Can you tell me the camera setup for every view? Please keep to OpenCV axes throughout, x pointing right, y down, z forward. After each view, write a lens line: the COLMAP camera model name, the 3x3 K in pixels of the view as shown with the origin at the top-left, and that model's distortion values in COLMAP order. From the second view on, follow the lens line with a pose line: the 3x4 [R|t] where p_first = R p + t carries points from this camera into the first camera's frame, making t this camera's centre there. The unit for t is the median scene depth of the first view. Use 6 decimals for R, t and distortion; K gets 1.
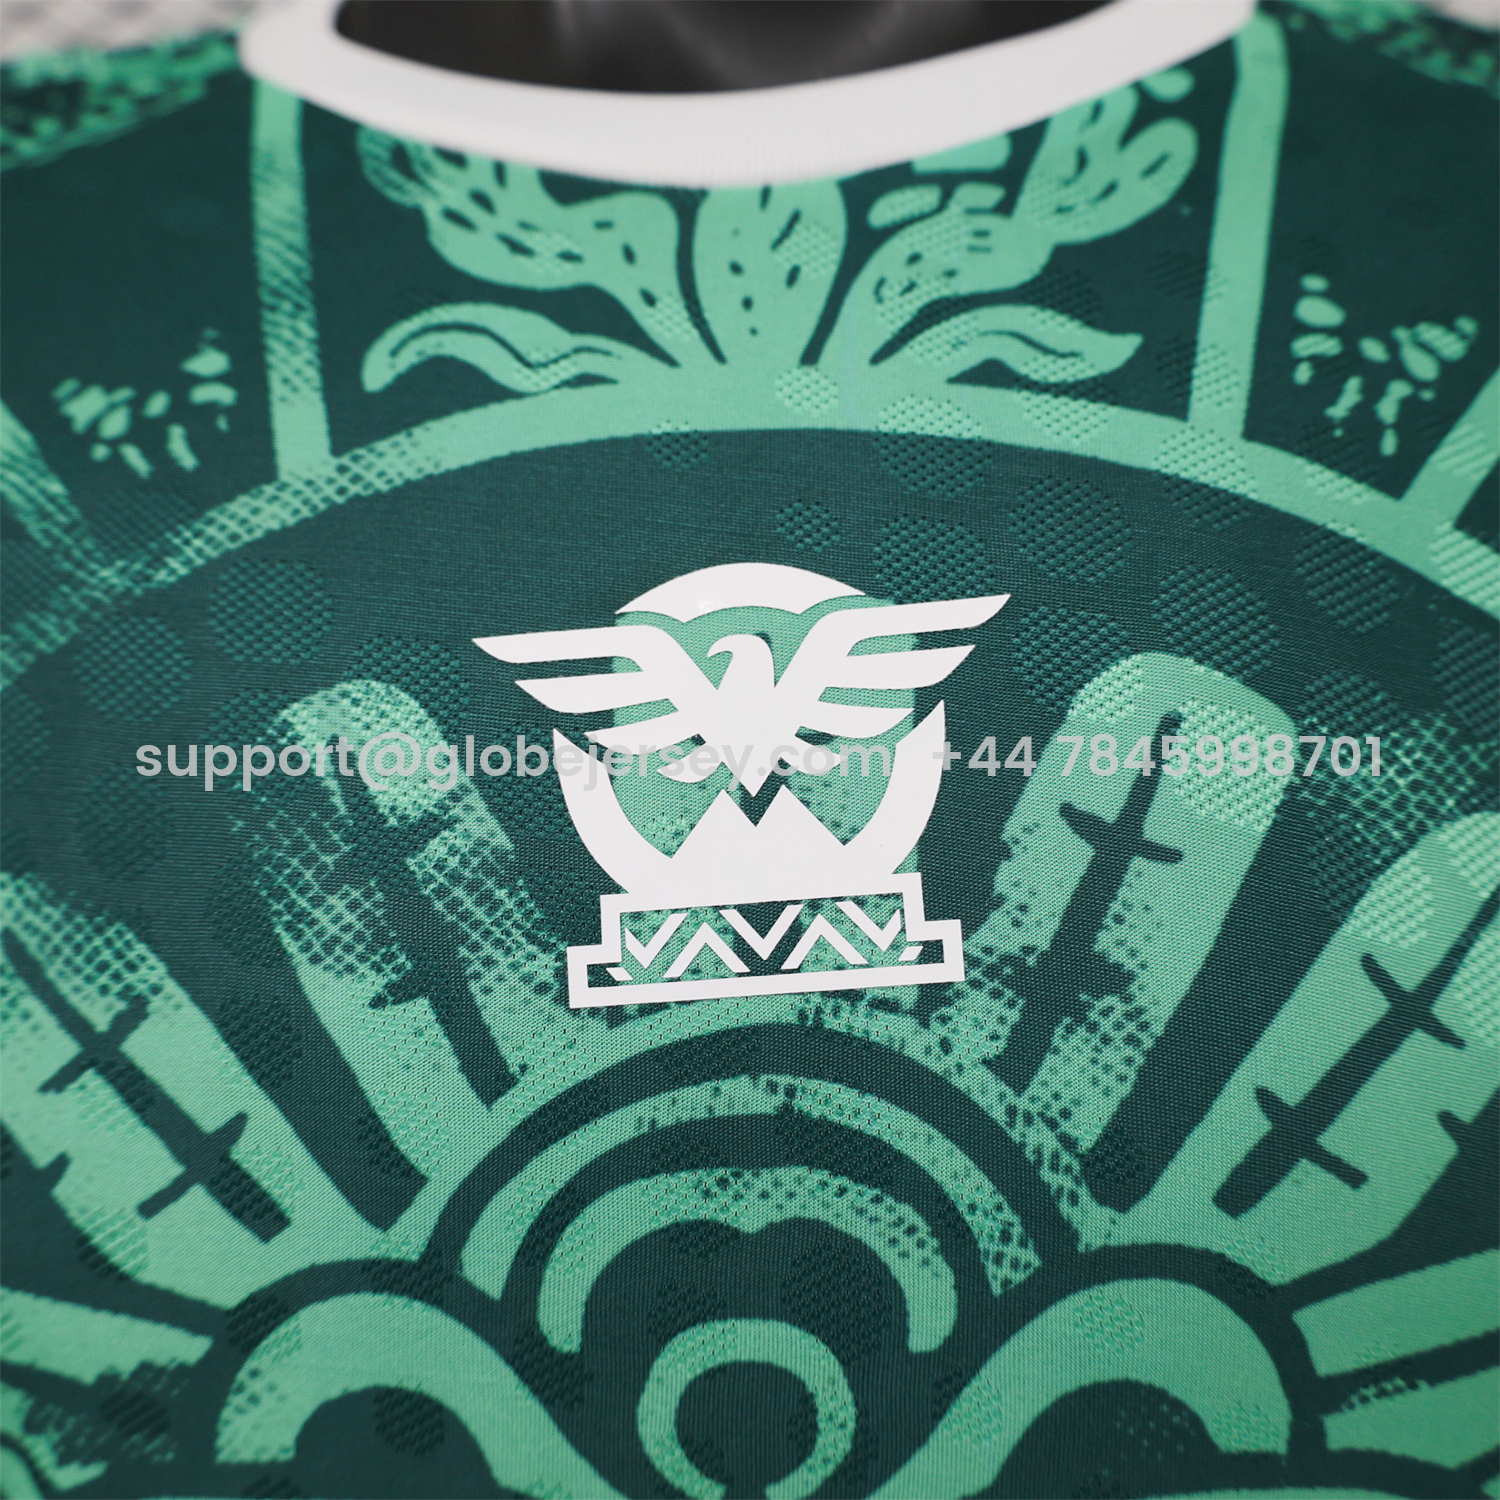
lens RADIAL K [[1363.3, 0, 729.5], [0, 1363.3, 750.9], [0, 0, 1]] dist [-0.003433, -0.000882]
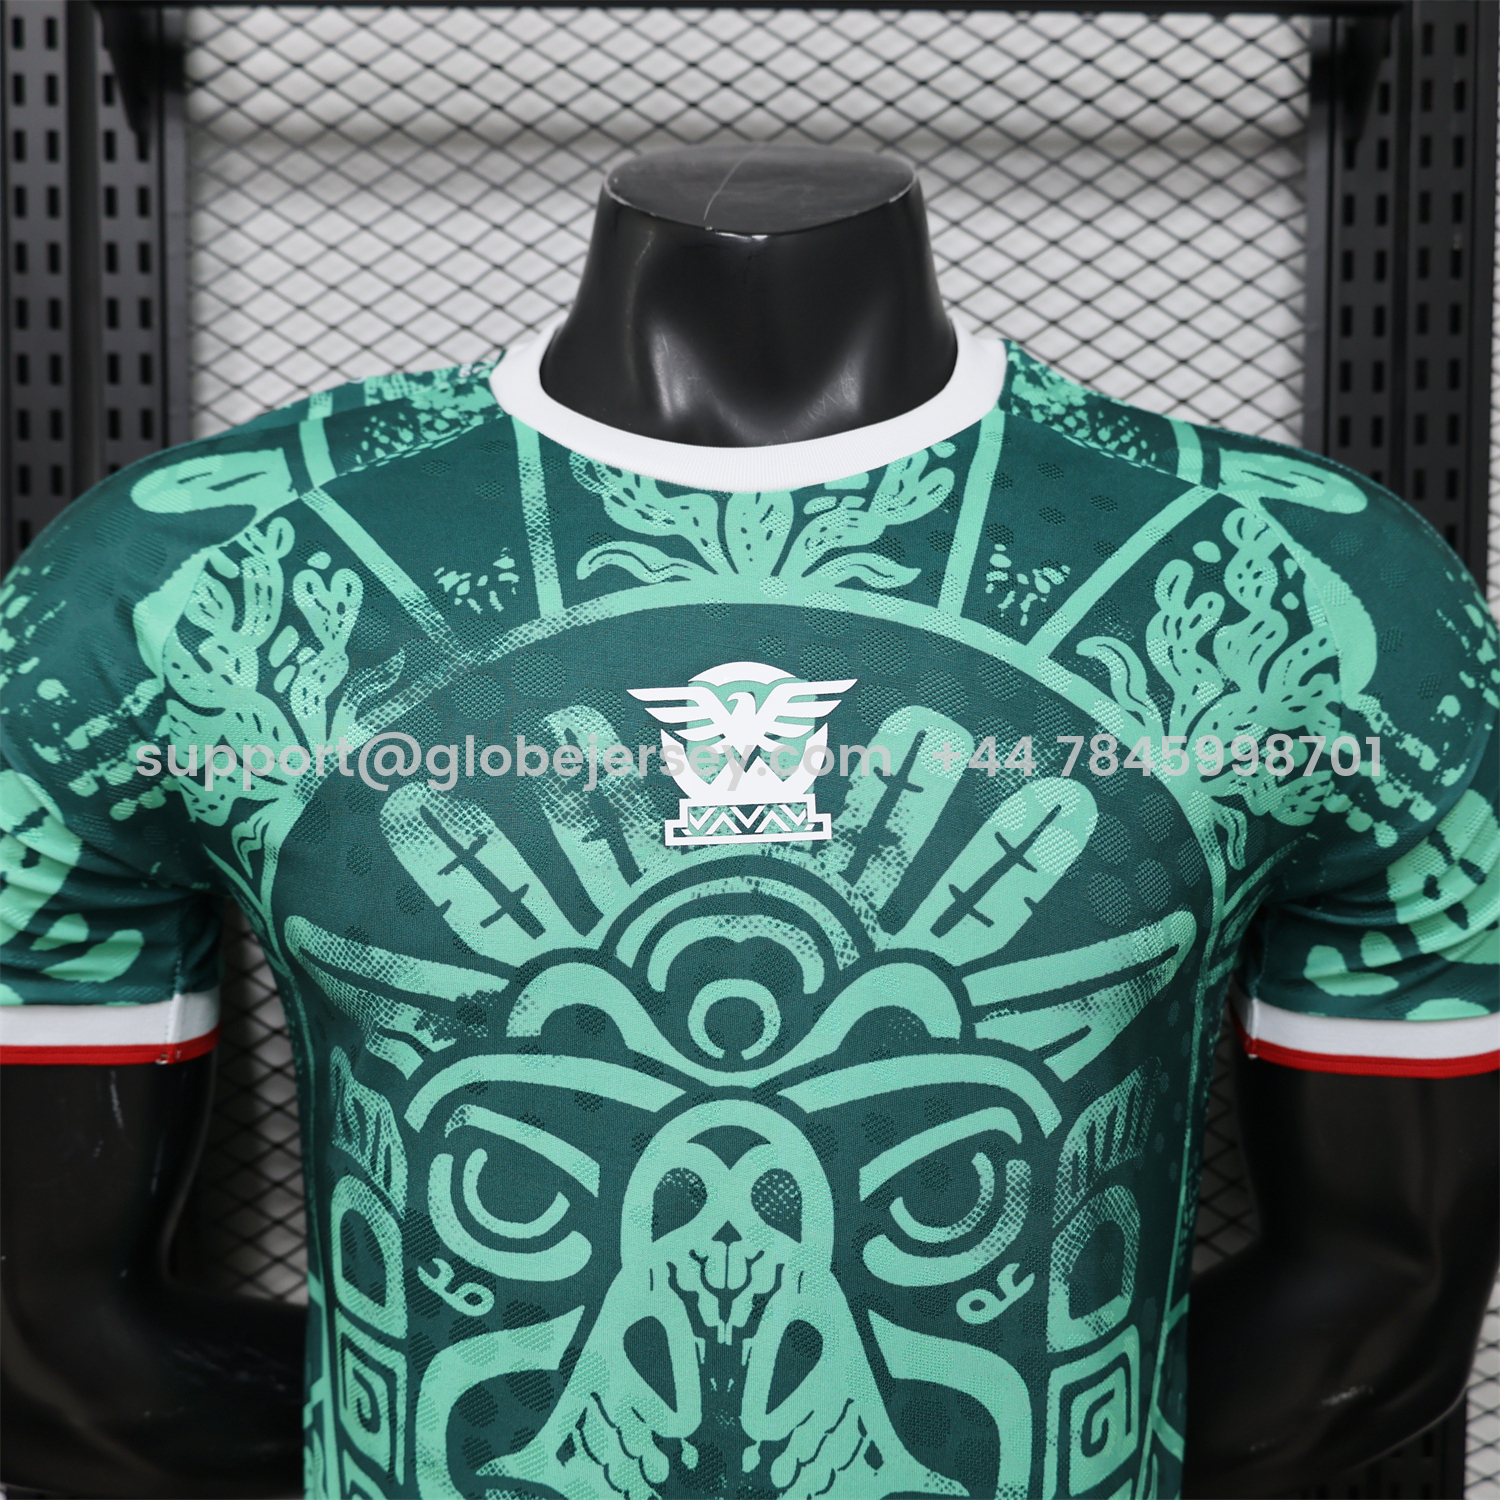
lens RADIAL K [[1363.3, 0, 729.5], [0, 1363.3, 750.9], [0, 0, 1]] dist [-0.003433, -0.000882]
pose [[0.998990, 0.035409, 0.027653, -0.076087], [-0.033578, 0.997380, -0.064074, 0.169507], [-0.029849, 0.063080, 0.997562, -1.355262]]
